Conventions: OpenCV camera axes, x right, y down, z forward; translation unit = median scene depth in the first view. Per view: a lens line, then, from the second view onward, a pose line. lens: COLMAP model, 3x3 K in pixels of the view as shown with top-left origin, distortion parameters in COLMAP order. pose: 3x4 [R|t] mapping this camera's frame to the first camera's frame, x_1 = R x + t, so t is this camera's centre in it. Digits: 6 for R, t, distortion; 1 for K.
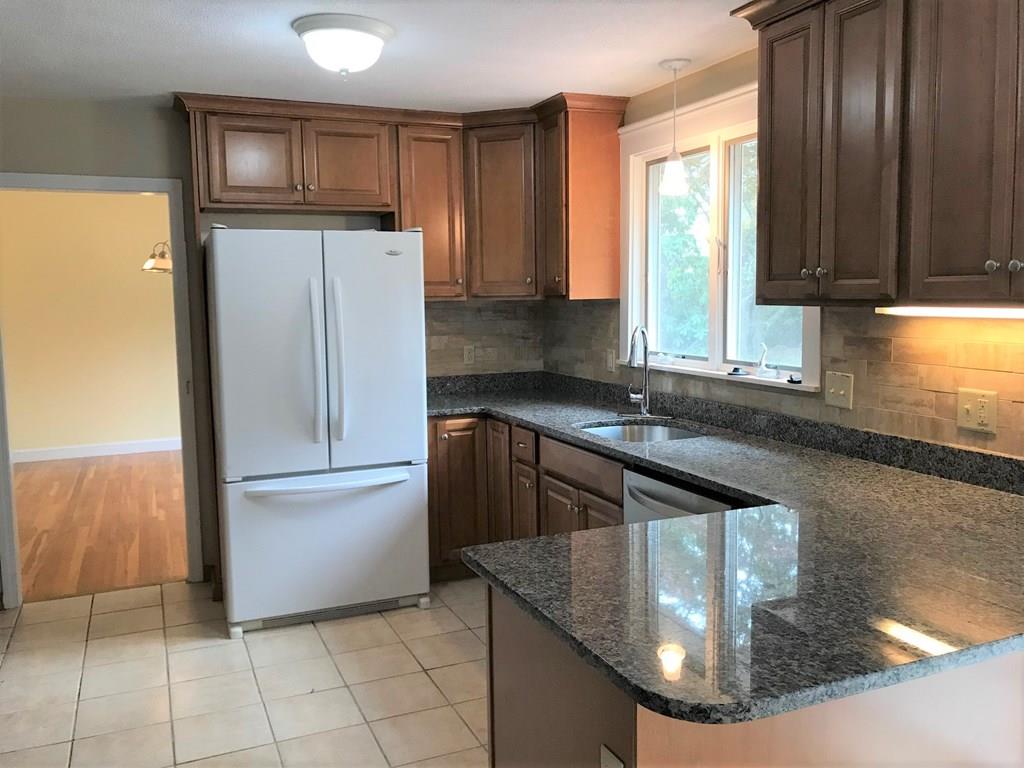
lens RADIAL K [[854.5, 0, 513.9], [0, 854.5, 369.1], [0, 0, 1]] dist [0.066938, -0.058414]
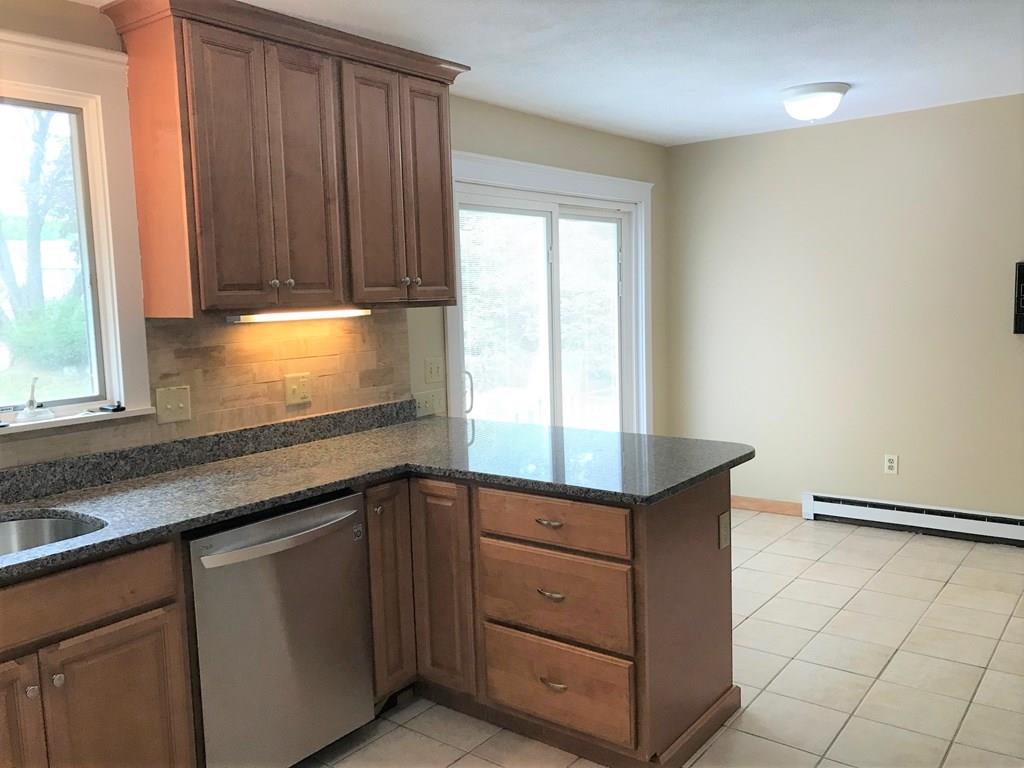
lens RADIAL K [[854.5, 0, 513.9], [0, 854.5, 369.1], [0, 0, 1]] dist [0.066938, -0.058414]
pose [[-0.485061, -0.050016, 0.873049, -0.727400], [0.122071, 0.984715, 0.124235, -0.098559], [-0.865919, 0.166836, -0.471541, 1.217083]]
